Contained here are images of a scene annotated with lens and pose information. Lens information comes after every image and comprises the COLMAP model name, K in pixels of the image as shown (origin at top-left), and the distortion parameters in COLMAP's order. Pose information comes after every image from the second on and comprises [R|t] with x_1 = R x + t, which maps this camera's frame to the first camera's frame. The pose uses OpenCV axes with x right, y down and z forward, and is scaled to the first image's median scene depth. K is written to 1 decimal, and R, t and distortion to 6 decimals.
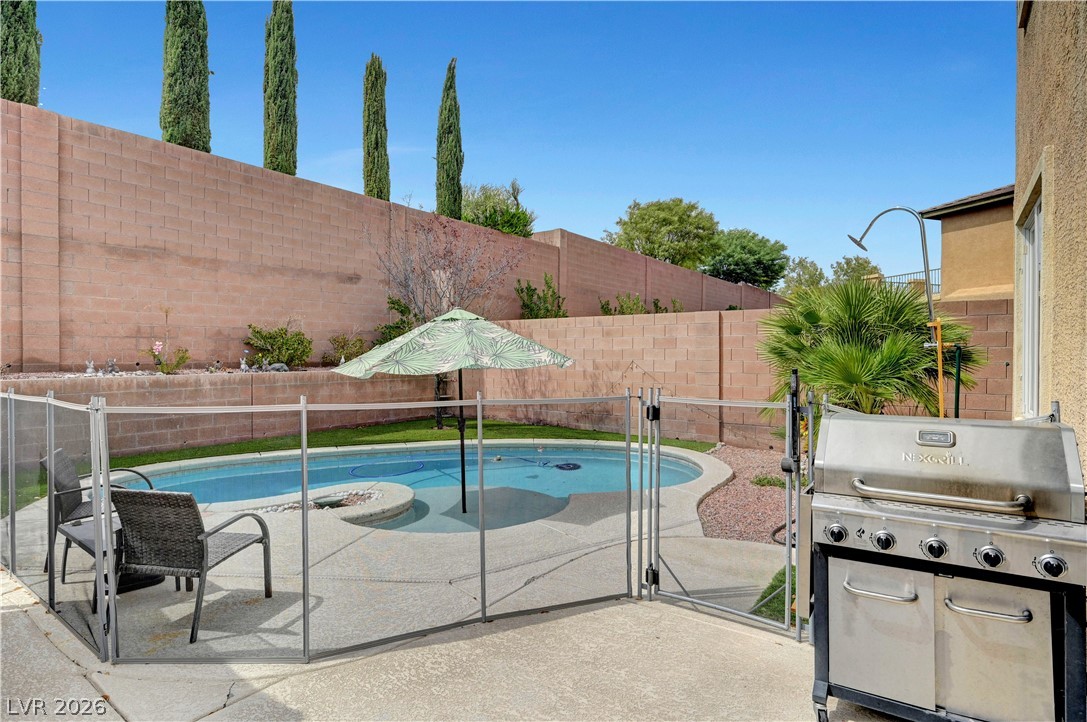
lens RADIAL K [[576.1, 0, 544.5], [0, 576.1, 360.0], [0, 0, 1]] dist [-0.000120, -0.000169]
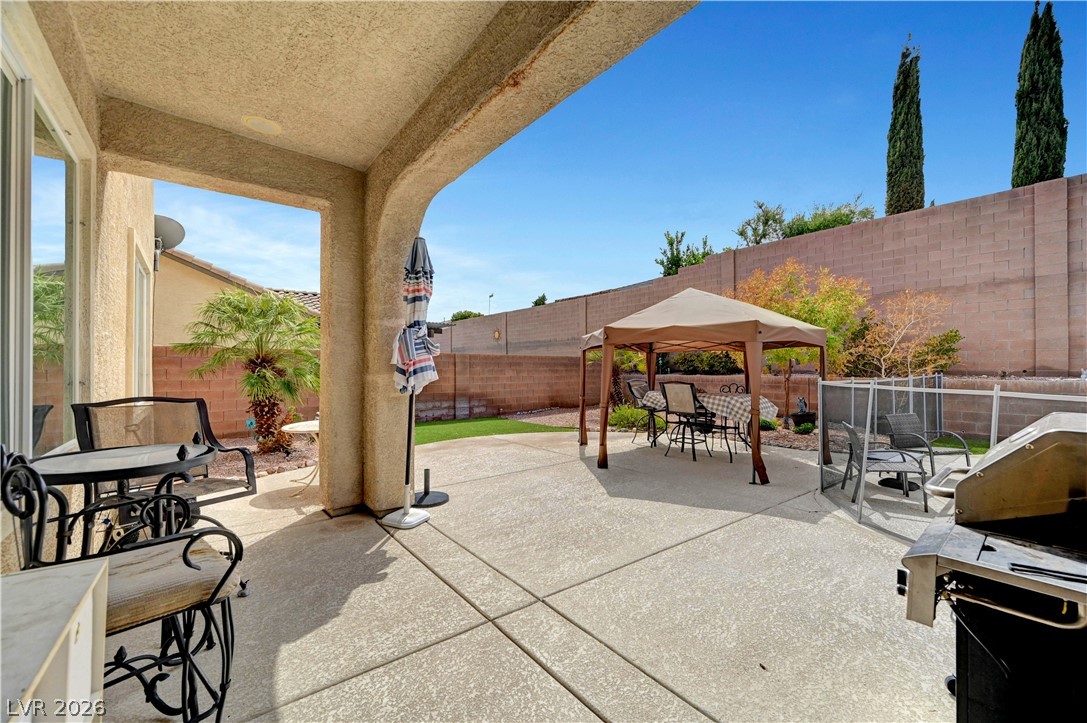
lens RADIAL K [[440.7, 0, 544.3], [0, 440.7, 364.6], [0, 0, 1]] dist [-0.001952, 0.000171]
pose [[-0.254584, -0.004618, -0.967040, 0.424754], [-0.009776, 0.999950, -0.002202, 0.006907], [0.967001, 0.008894, -0.254616, 0.123768]]
